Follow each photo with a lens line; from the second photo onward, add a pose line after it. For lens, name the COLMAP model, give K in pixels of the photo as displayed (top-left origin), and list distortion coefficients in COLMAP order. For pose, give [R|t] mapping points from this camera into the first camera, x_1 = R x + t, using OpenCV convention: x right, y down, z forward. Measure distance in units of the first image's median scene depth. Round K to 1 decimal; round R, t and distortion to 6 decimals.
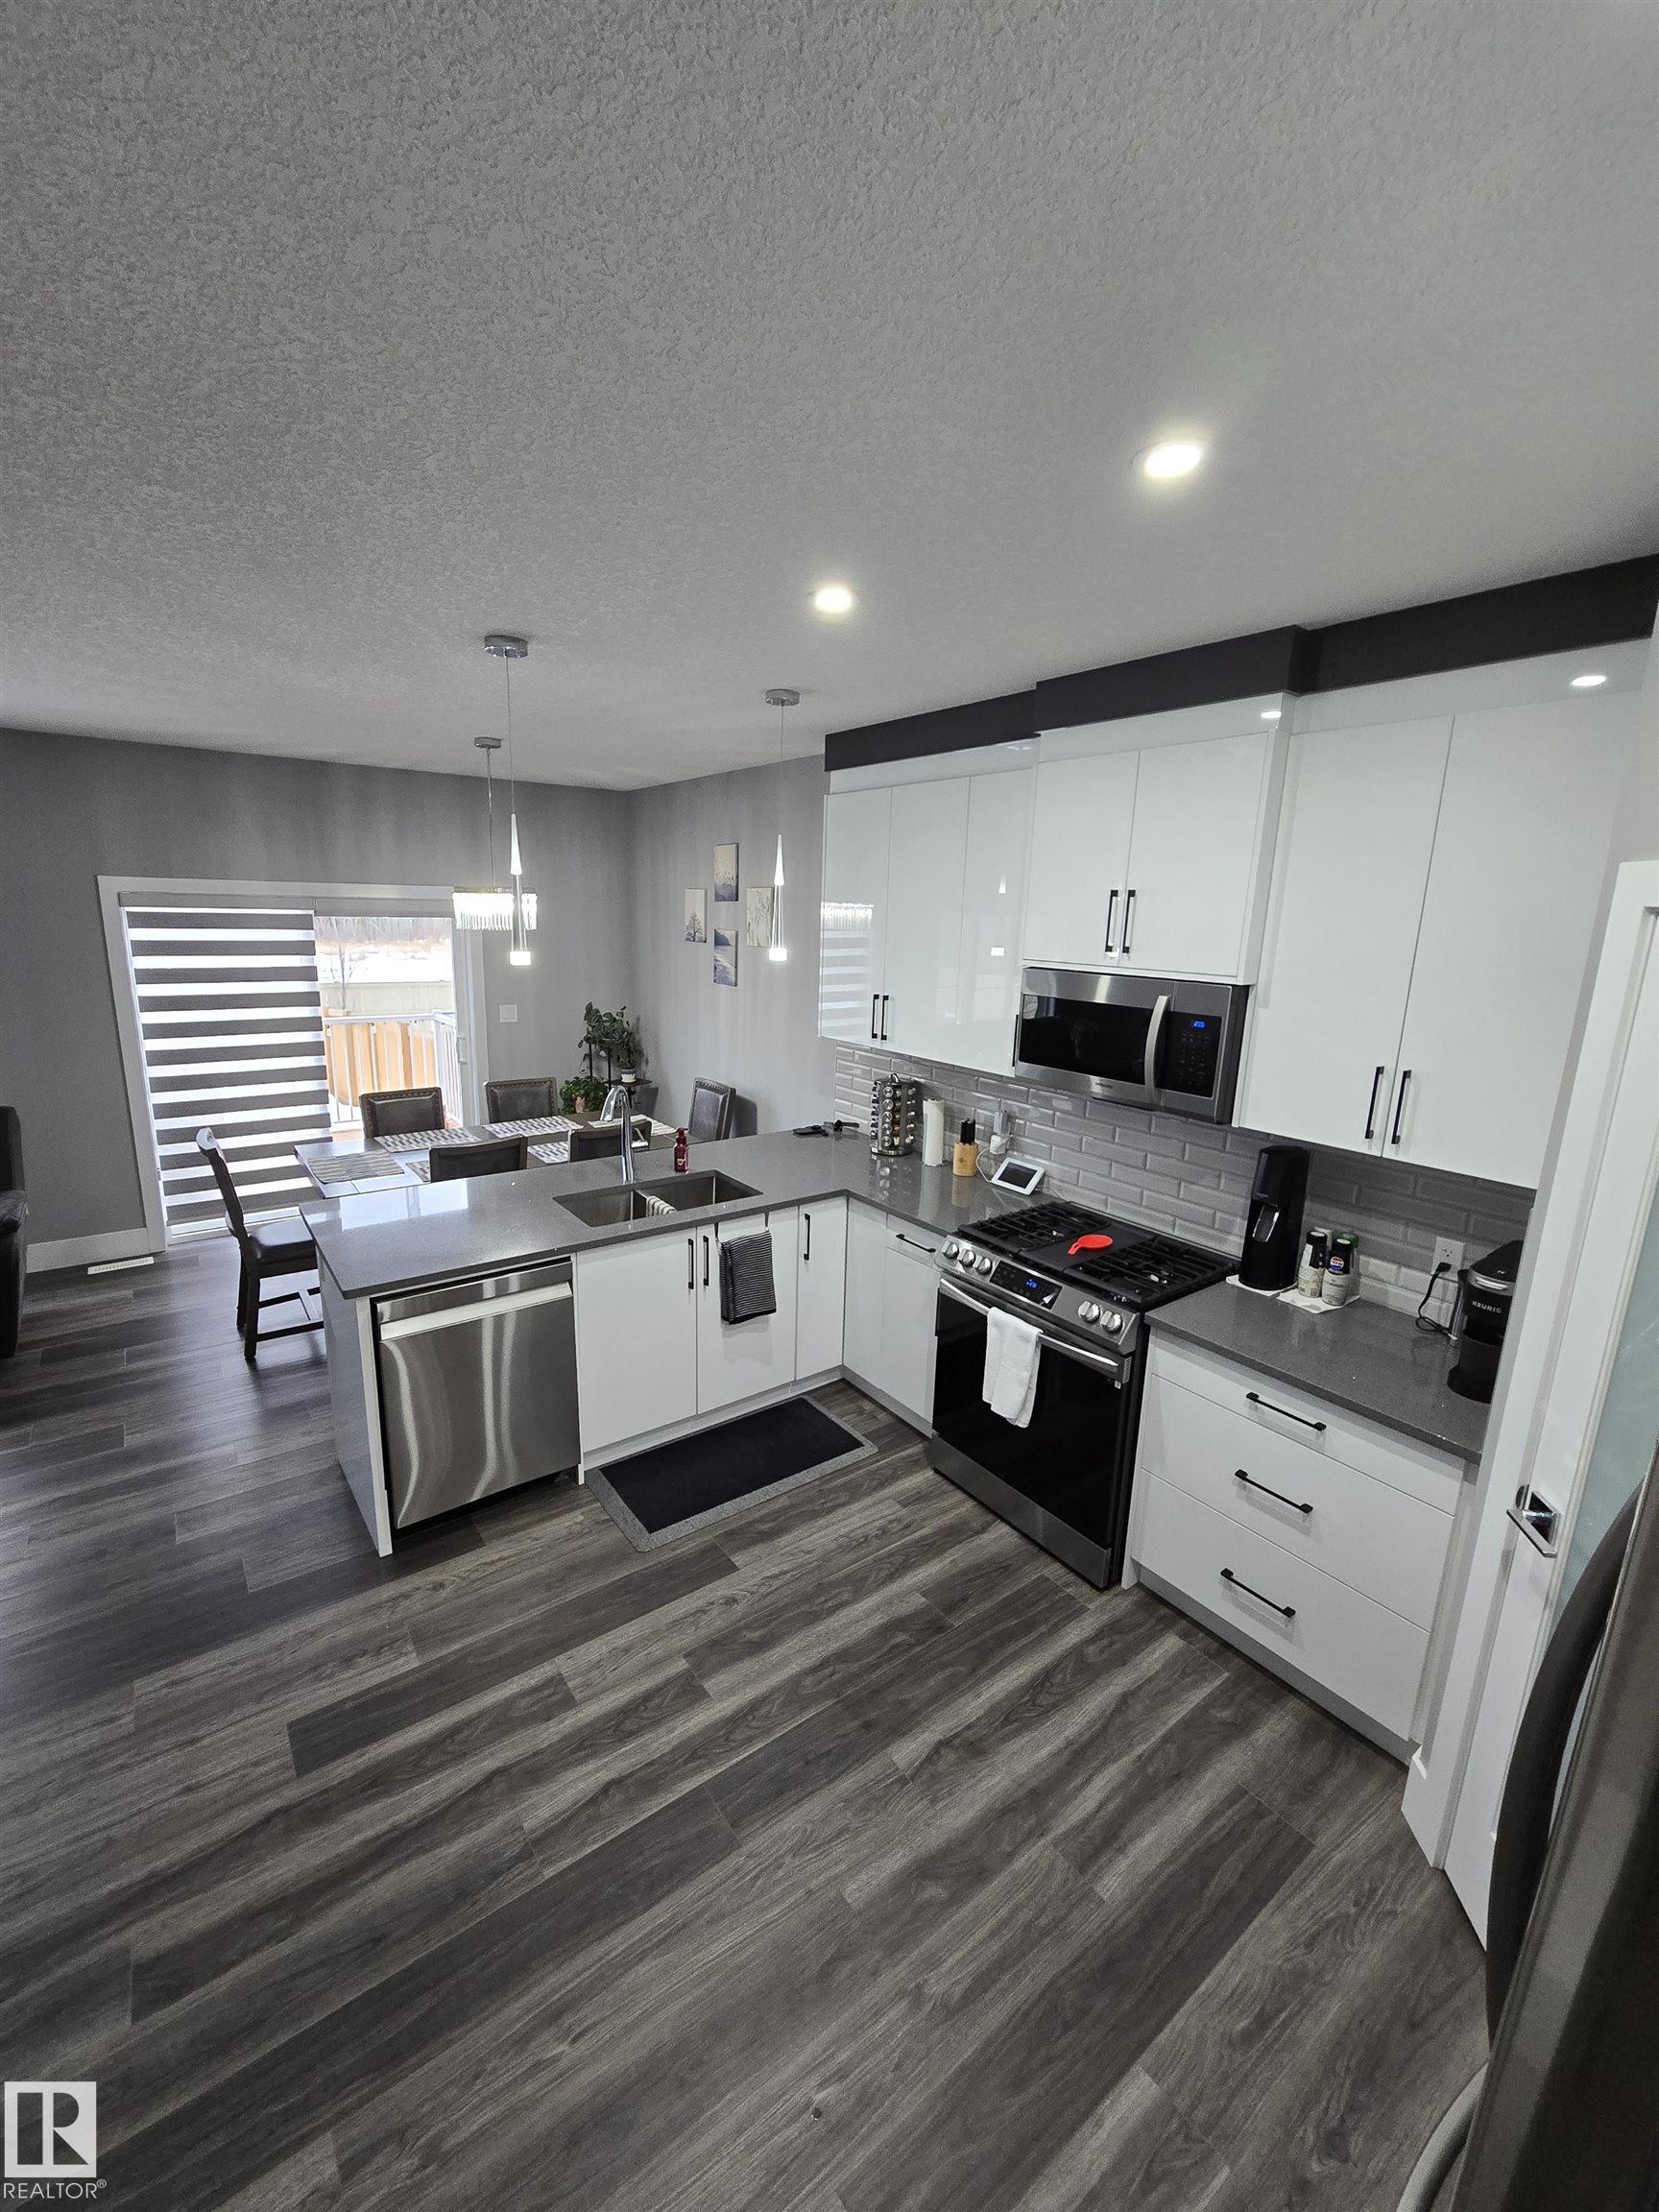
lens RADIAL K [[908.3, 0, 812.0], [0, 908.3, 1110.5], [0, 0, 1]] dist [-0.000385, 0.001267]
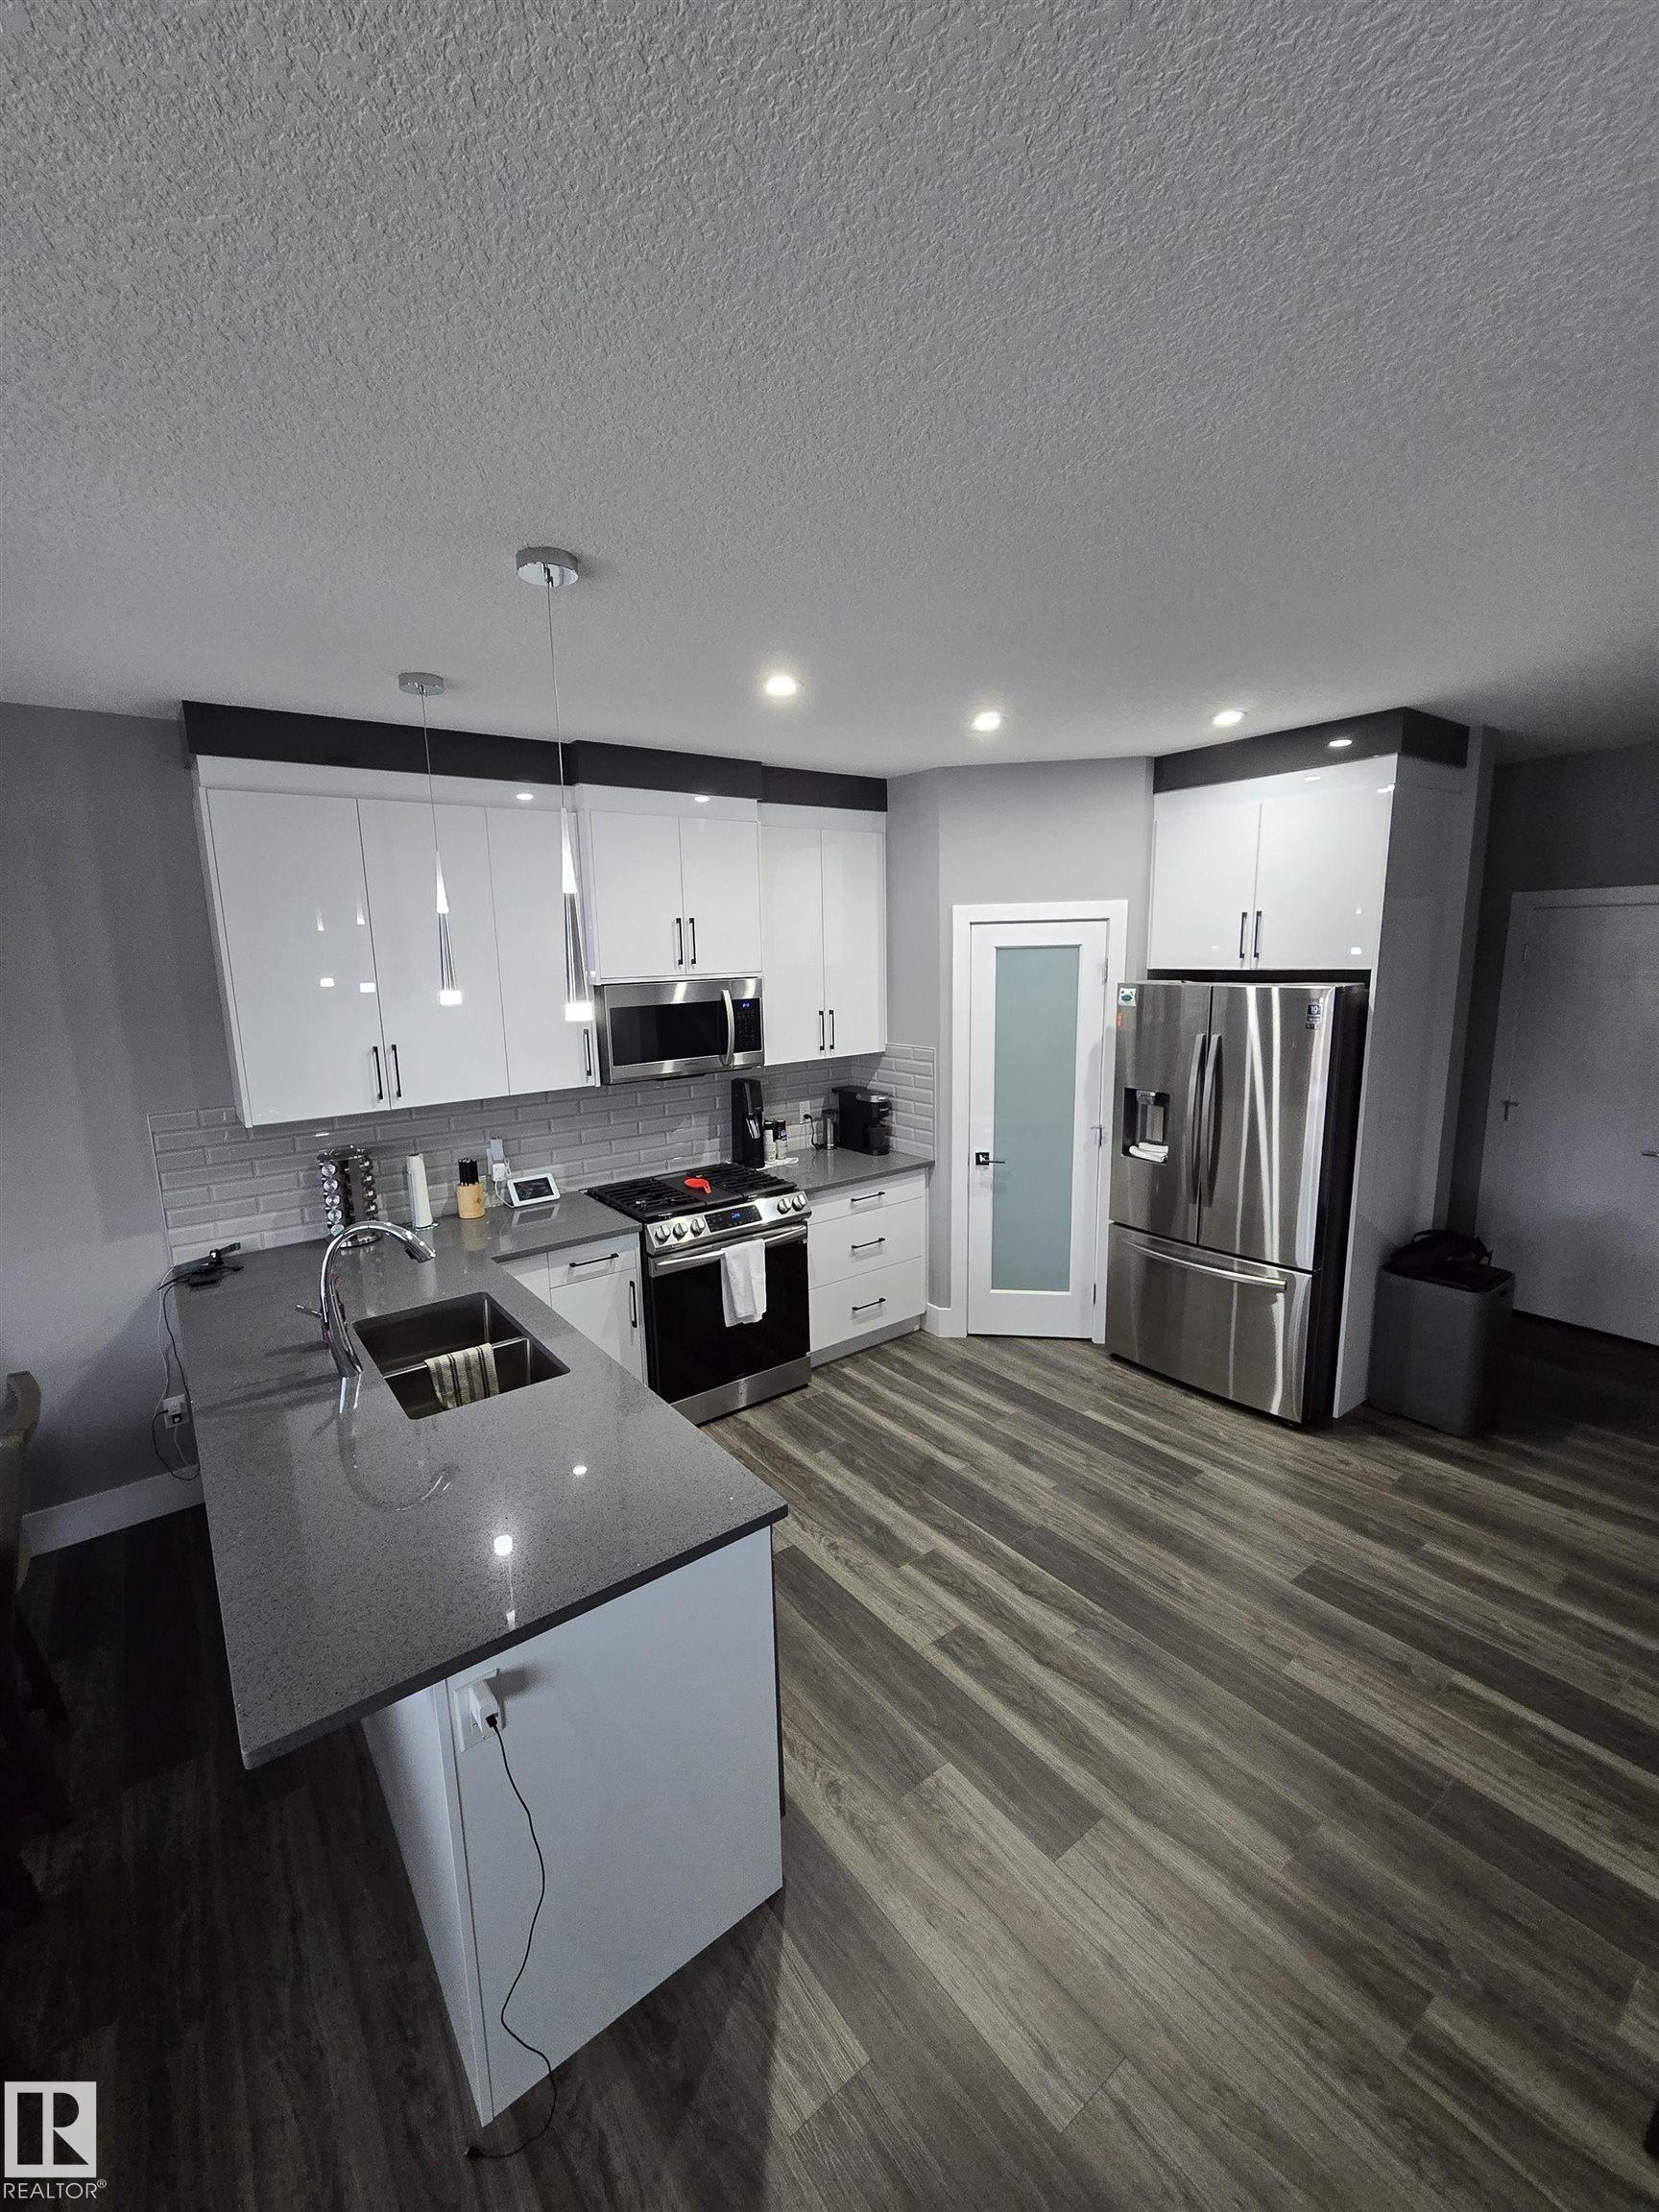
lens RADIAL K [[908.3, 0, 806.3], [0, 908.3, 1109.5], [0, 0, 1]] dist [-0.000385, 0.001267]
pose [[-0.010744, -0.200796, 0.979574, -1.155923], [0.240690, 0.950309, 0.197437, -0.215572], [-0.970543, 0.237895, 0.038120, 0.923504]]
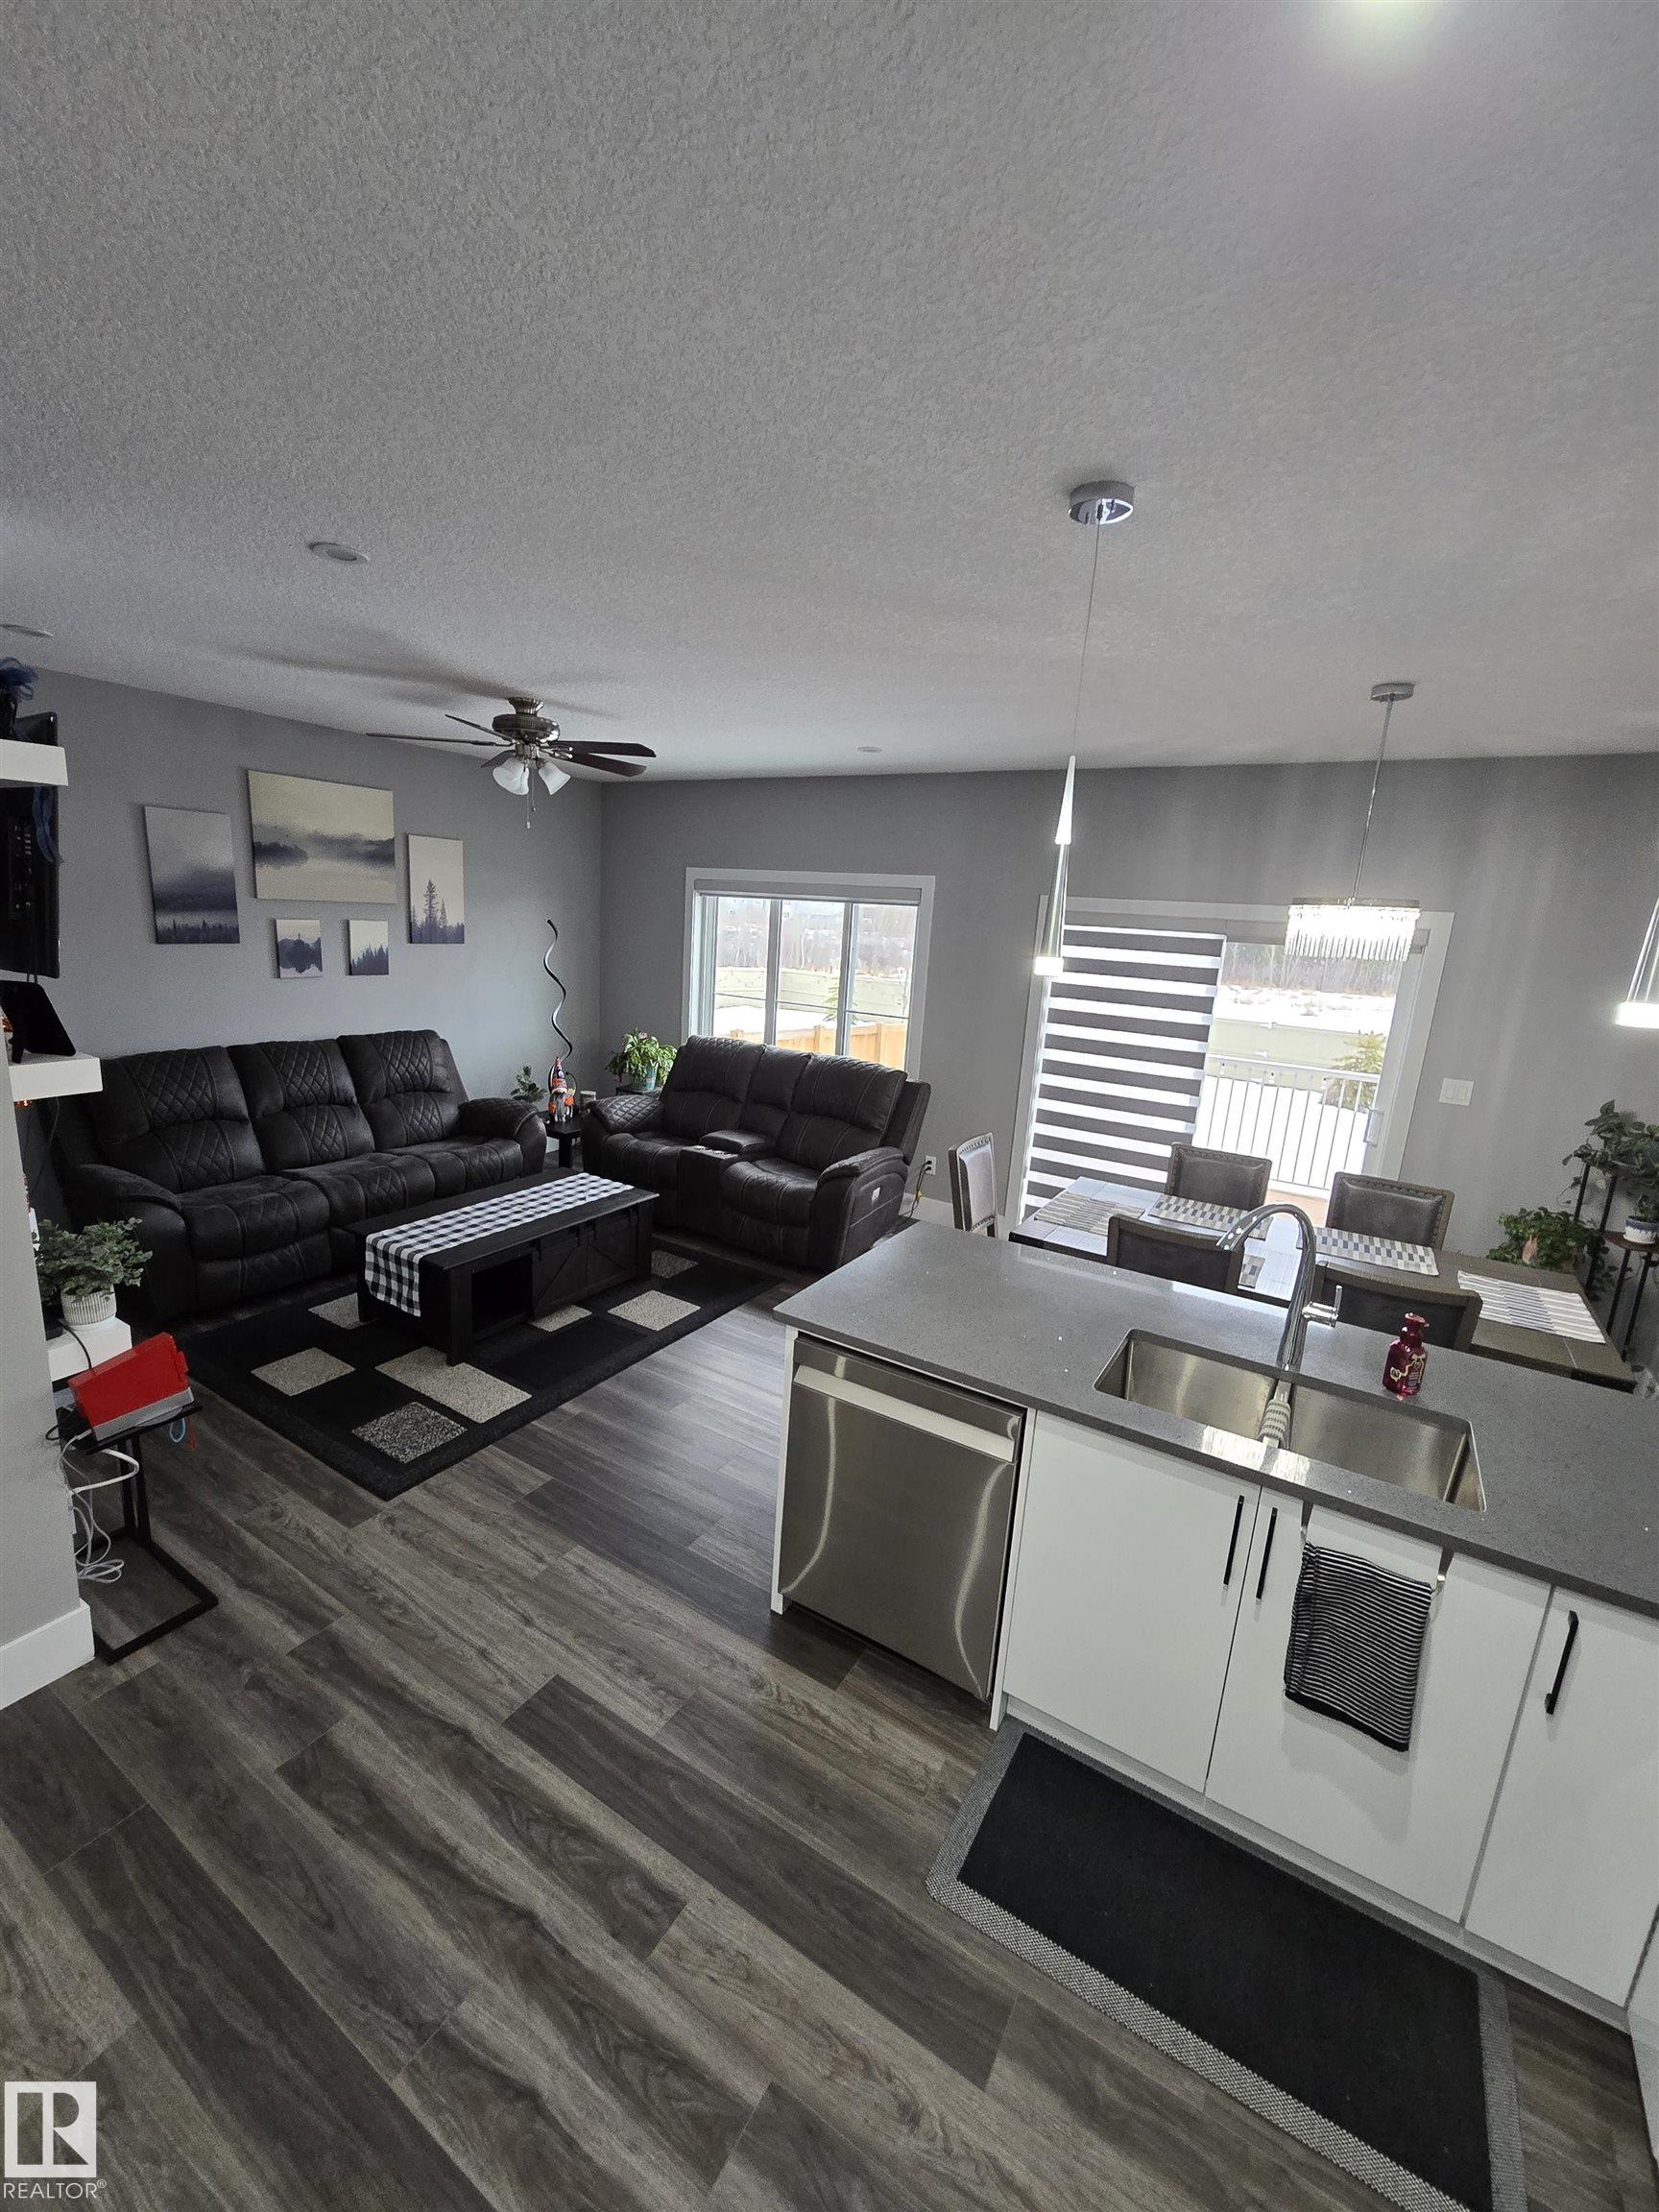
lens RADIAL K [[908.3, 0, 802.5], [0, 908.3, 1109.1], [0, 0, 1]] dist [-0.000385, 0.001267]
pose [[0.367705, 0.197665, -0.908692, 0.290585], [-0.252688, 0.961621, 0.106927, -0.100617], [0.894953, 0.190298, 0.403541, 0.643143]]
